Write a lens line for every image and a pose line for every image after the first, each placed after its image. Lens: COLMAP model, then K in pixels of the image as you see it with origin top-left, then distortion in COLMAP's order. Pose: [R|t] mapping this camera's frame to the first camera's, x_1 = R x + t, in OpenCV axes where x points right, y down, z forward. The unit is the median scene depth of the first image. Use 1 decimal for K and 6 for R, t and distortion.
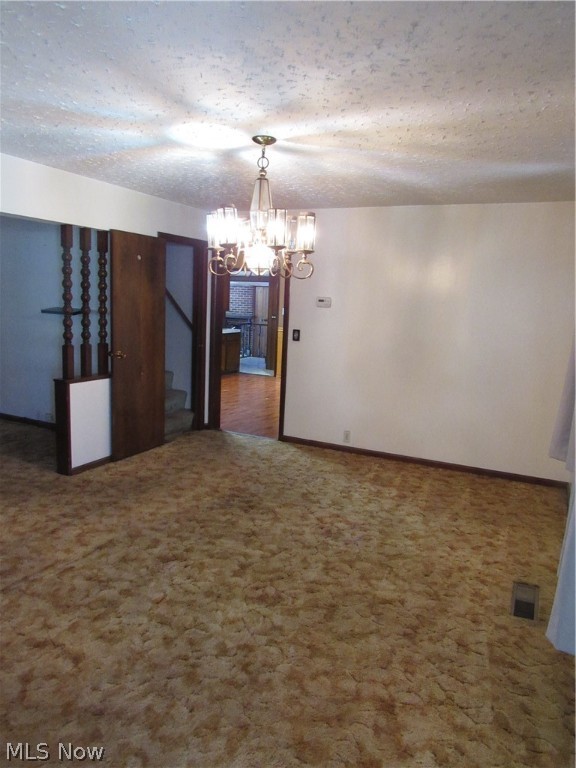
lens RADIAL K [[549.5, 0, 306.2], [0, 549.5, 383.7], [0, 0, 1]] dist [-0.002459, 0.001076]
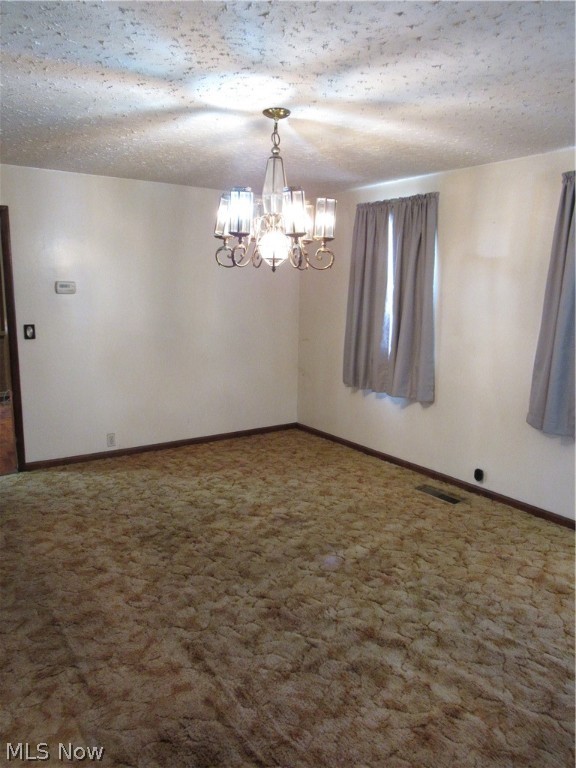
lens RADIAL K [[536.1, 0, 278.4], [0, 536.1, 379.2], [0, 0, 1]] dist [-0.027756, 0.003797]
pose [[0.519438, -0.184065, 0.834449, -0.659315], [0.140425, 0.981636, 0.129118, -0.098362], [-0.842891, 0.050108, 0.535746, 0.427696]]
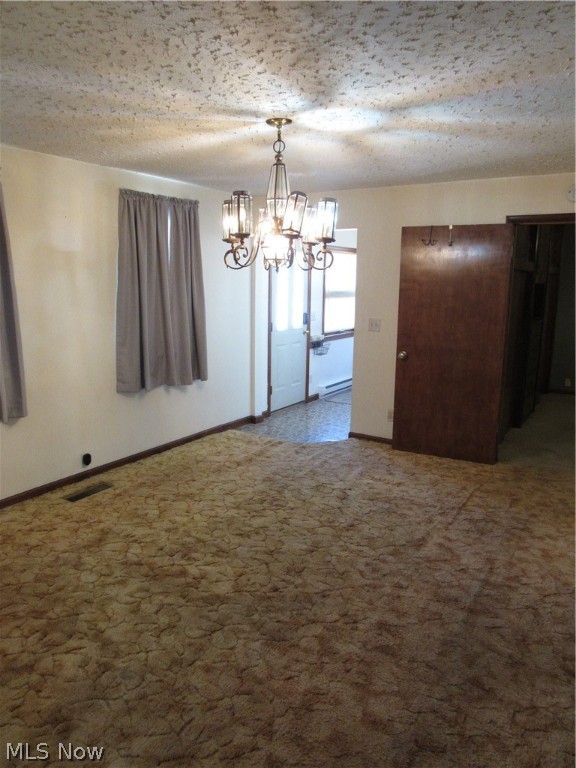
lens RADIAL K [[551.7, 0, 288.0], [0, 551.7, 384.0], [0, 0, 1]] dist [-0.025867, 0.004468]
pose [[-0.987922, -0.084736, 0.129733, -0.190153], [-0.035723, 0.939227, 0.341432, -0.256042], [-0.150781, 0.332674, -0.930910, 1.521244]]
